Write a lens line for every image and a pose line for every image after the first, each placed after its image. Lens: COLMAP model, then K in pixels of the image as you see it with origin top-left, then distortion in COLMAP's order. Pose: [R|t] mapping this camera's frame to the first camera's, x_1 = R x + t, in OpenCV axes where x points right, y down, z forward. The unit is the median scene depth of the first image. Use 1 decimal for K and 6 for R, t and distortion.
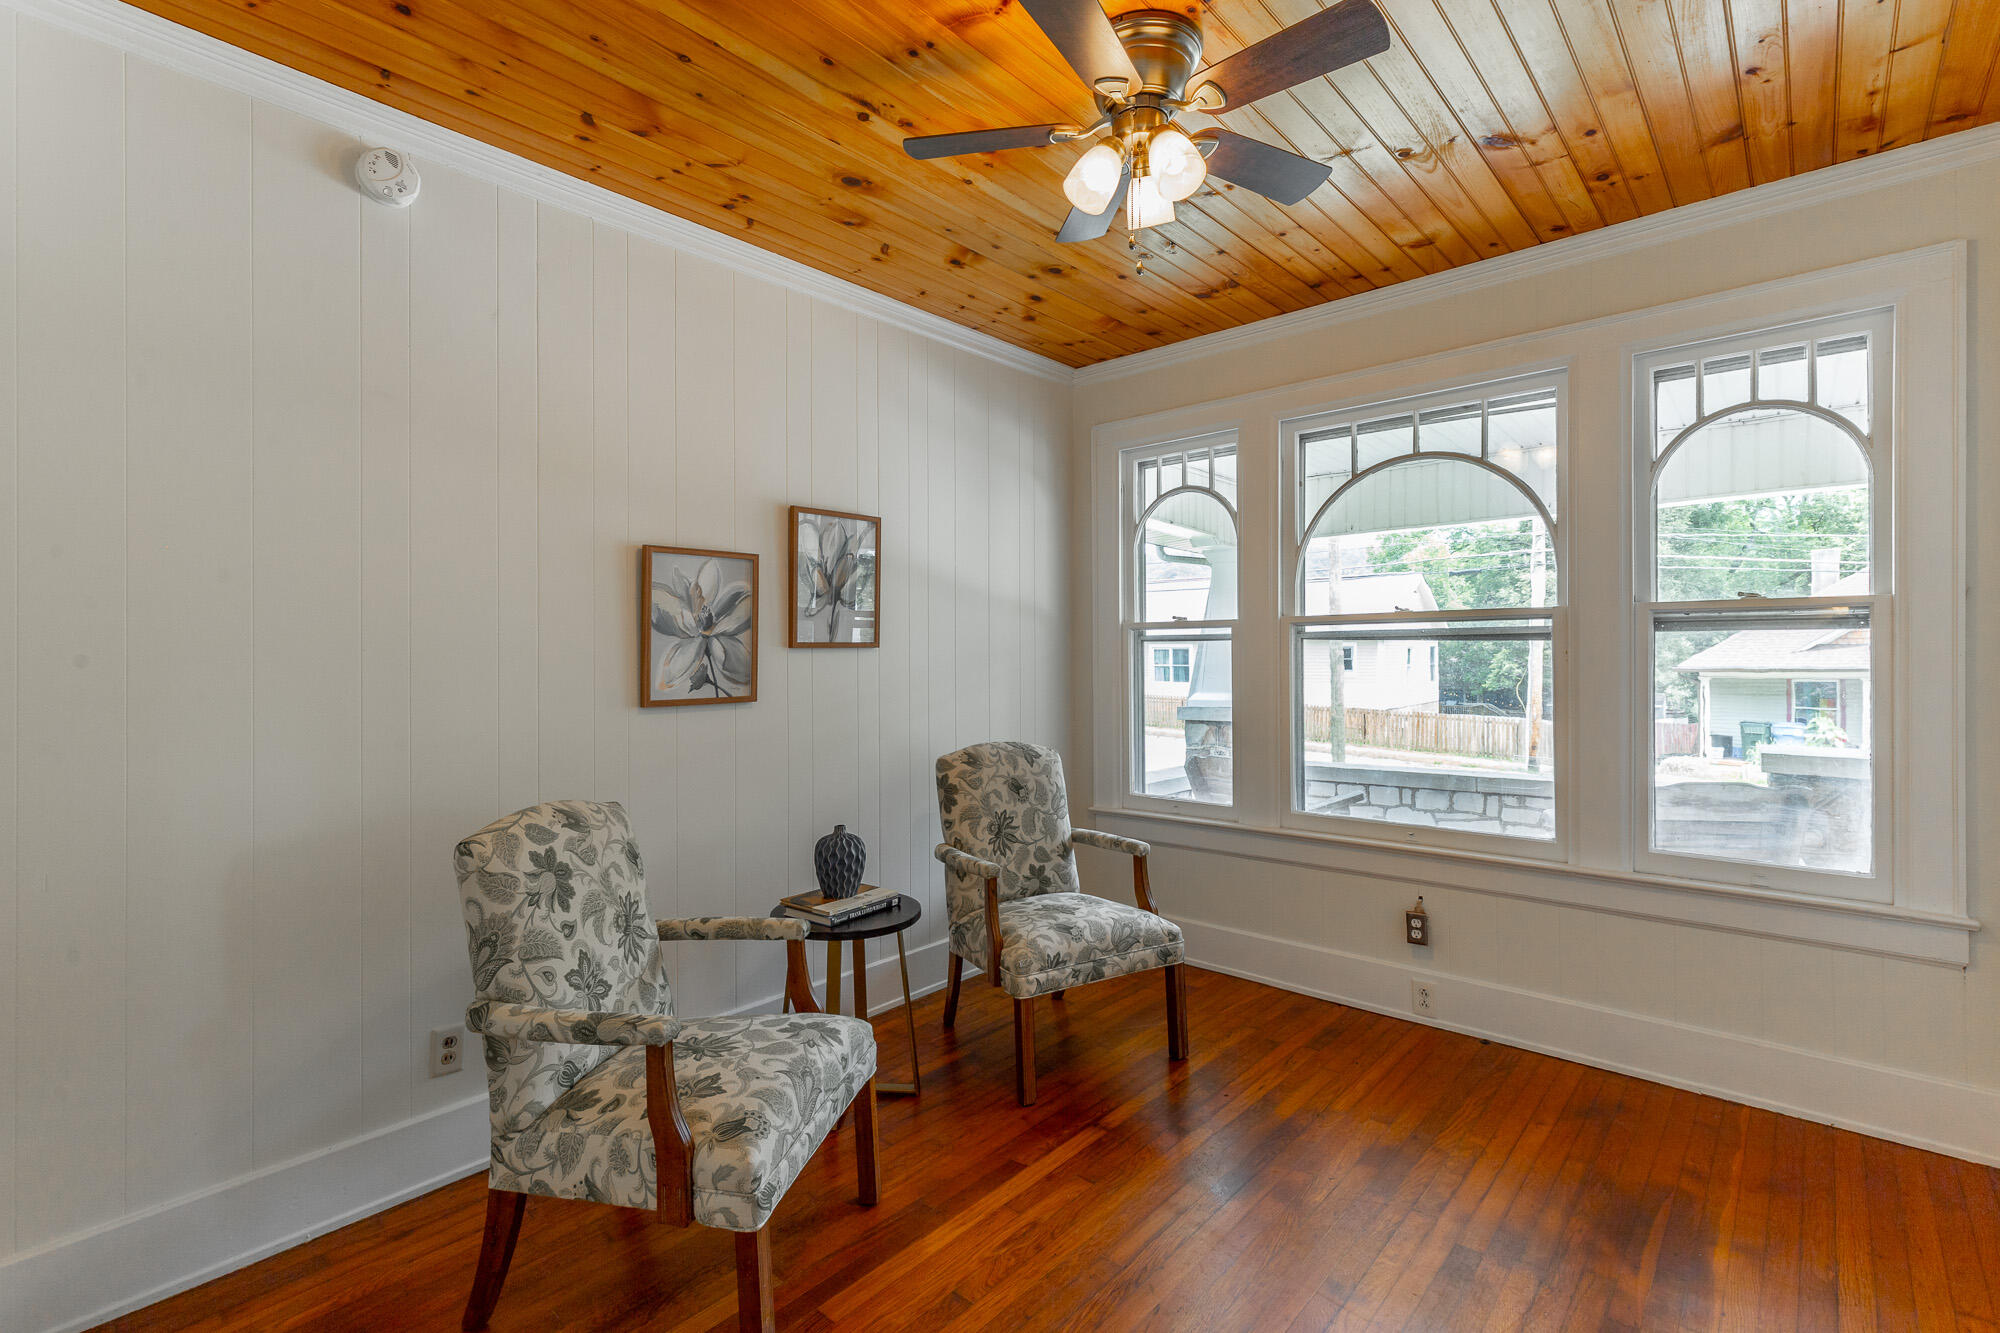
lens RADIAL K [[905.0, 0, 989.6], [0, 905.0, 657.3], [0, 0, 1]] dist [0.009817, -0.000802]
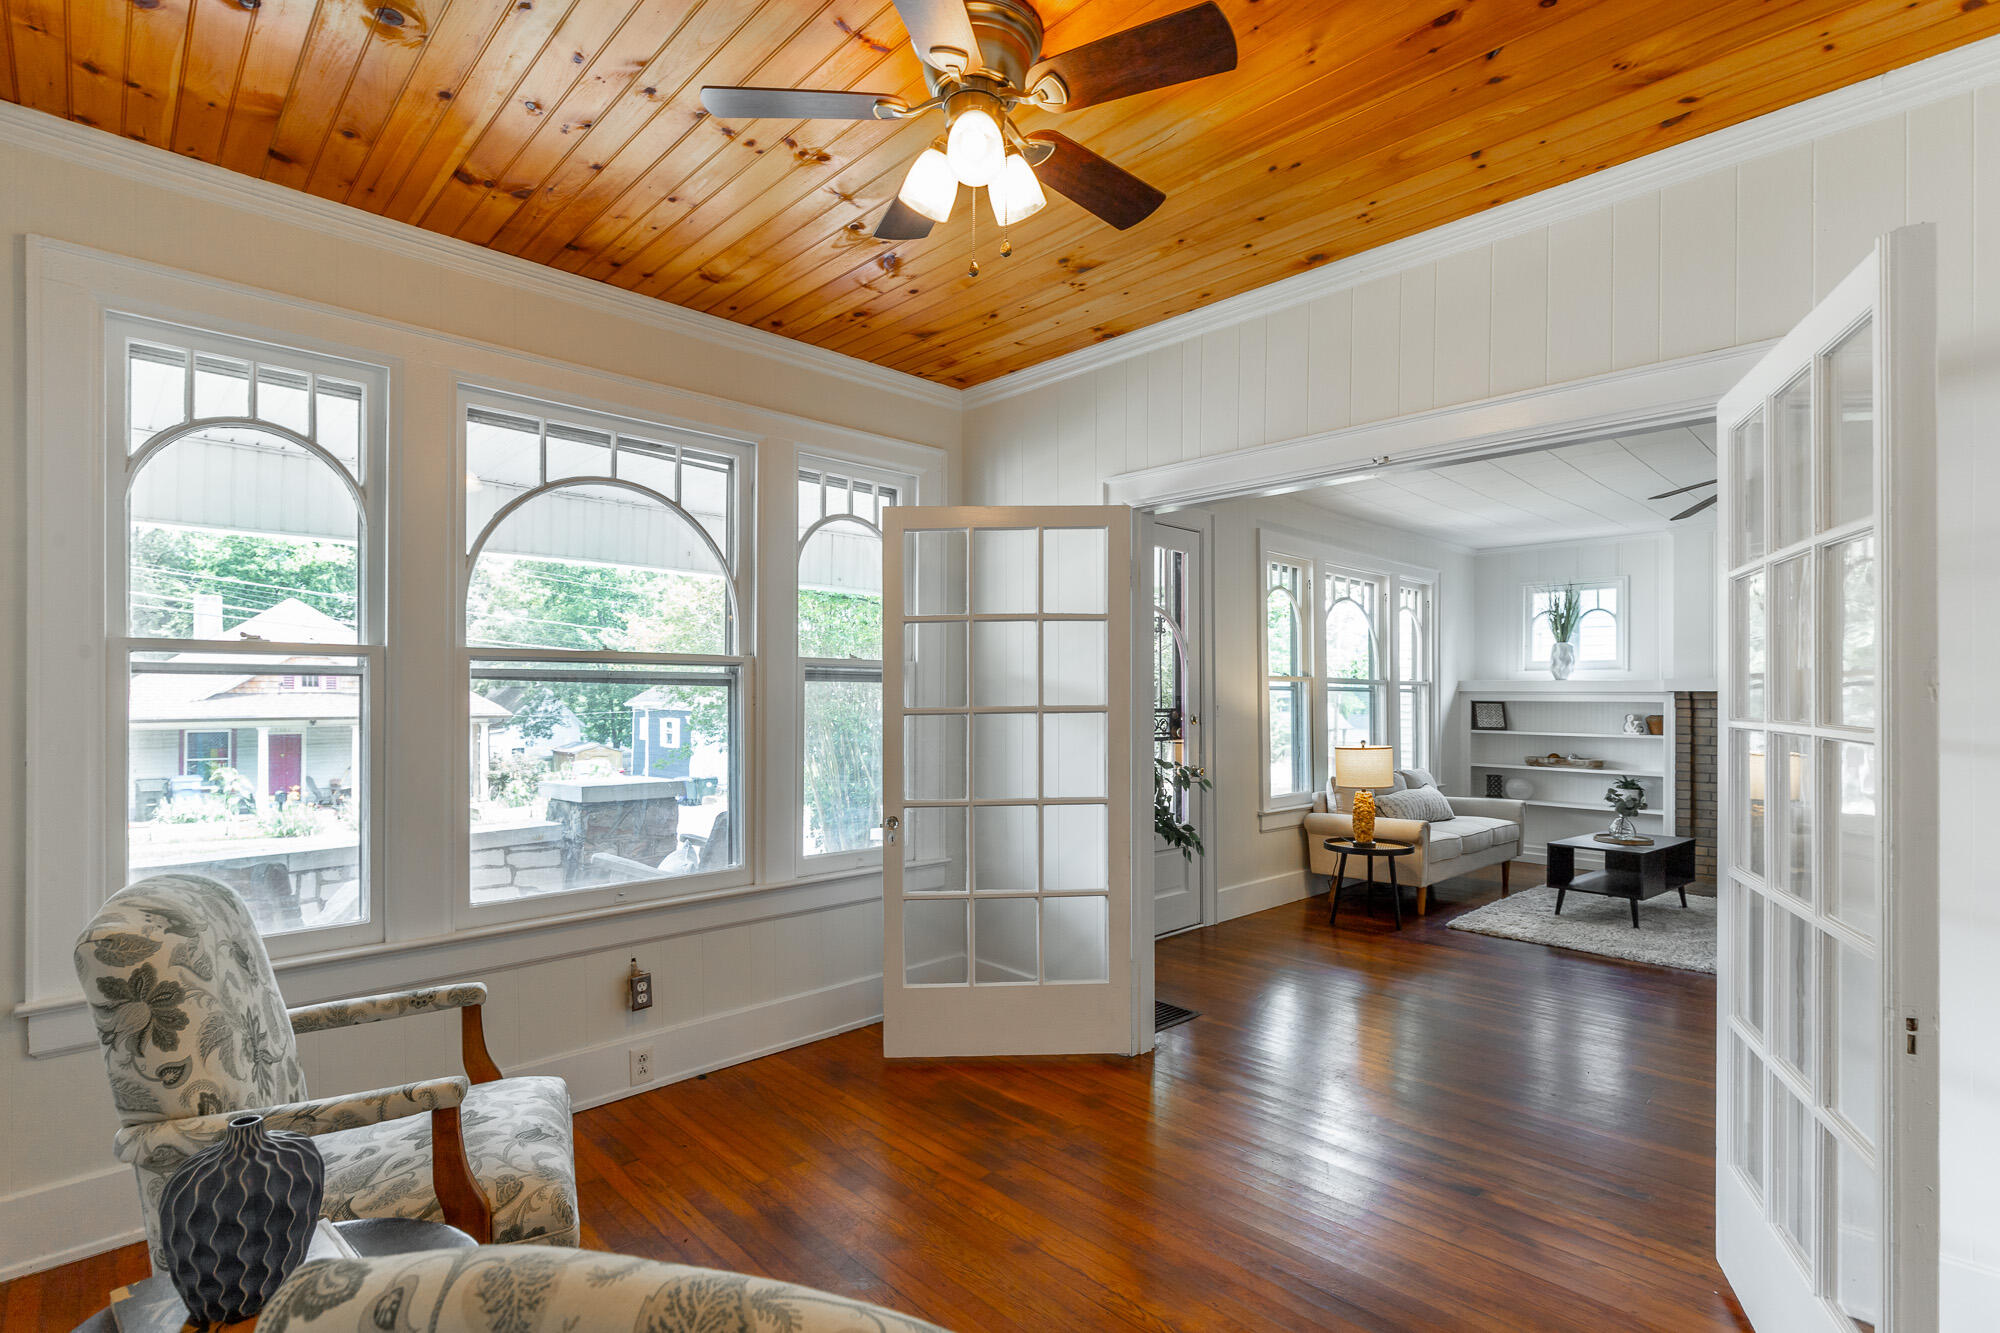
lens RADIAL K [[960.6, 0, 1014.9], [0, 960.6, 711.8], [0, 0, 1]] dist [0.005110, -0.000723]
pose [[0.059602, -0.007914, 0.998191, -0.490774], [0.003724, 0.999963, 0.007705, 0.004351], [-0.998215, 0.003258, 0.059629, 0.556444]]
